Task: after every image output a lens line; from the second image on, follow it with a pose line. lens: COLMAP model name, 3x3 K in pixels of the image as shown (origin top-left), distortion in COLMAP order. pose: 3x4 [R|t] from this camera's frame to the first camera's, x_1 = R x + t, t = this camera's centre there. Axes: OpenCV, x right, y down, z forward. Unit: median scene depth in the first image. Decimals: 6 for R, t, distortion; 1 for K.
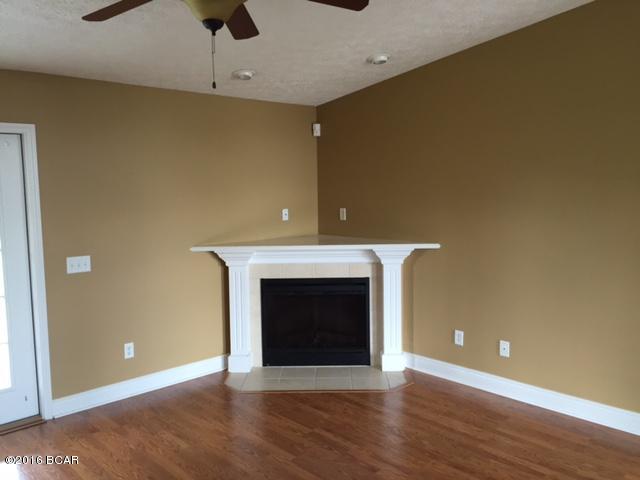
lens RADIAL K [[544.9, 0, 322.4], [0, 544.9, 241.6], [0, 0, 1]] dist [0.074645, -0.096560]
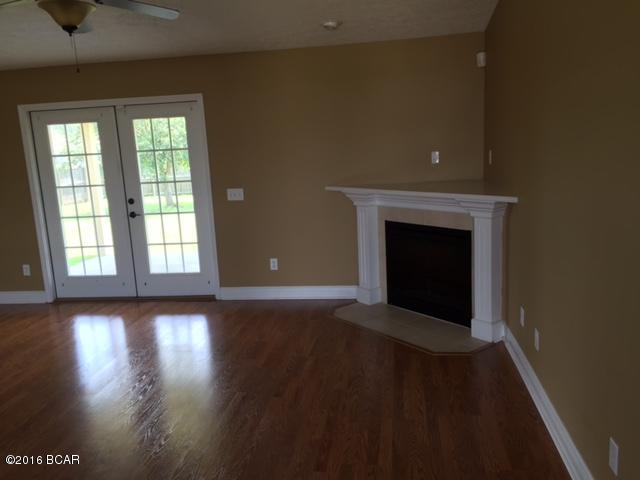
lens RADIAL K [[544.9, 0, 322.4], [0, 544.9, 241.6], [0, 0, 1]] dist [0.074645, -0.096560]
pose [[0.630418, 0.128177, -0.765600, 0.650871], [-0.037215, 0.990130, 0.135124, -0.029665], [0.775363, -0.056693, 0.628966, 0.269118]]
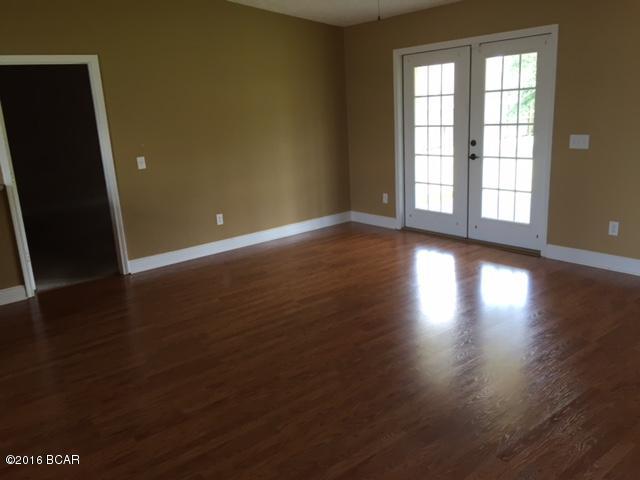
lens RADIAL K [[544.9, 0, 322.4], [0, 544.9, 241.6], [0, 0, 1]] dist [0.074645, -0.096560]
pose [[-0.076241, 0.267697, -0.960482, 0.693855], [-0.043981, 0.961445, 0.271456, -0.043309], [0.996119, 0.062939, -0.061528, 0.468701]]
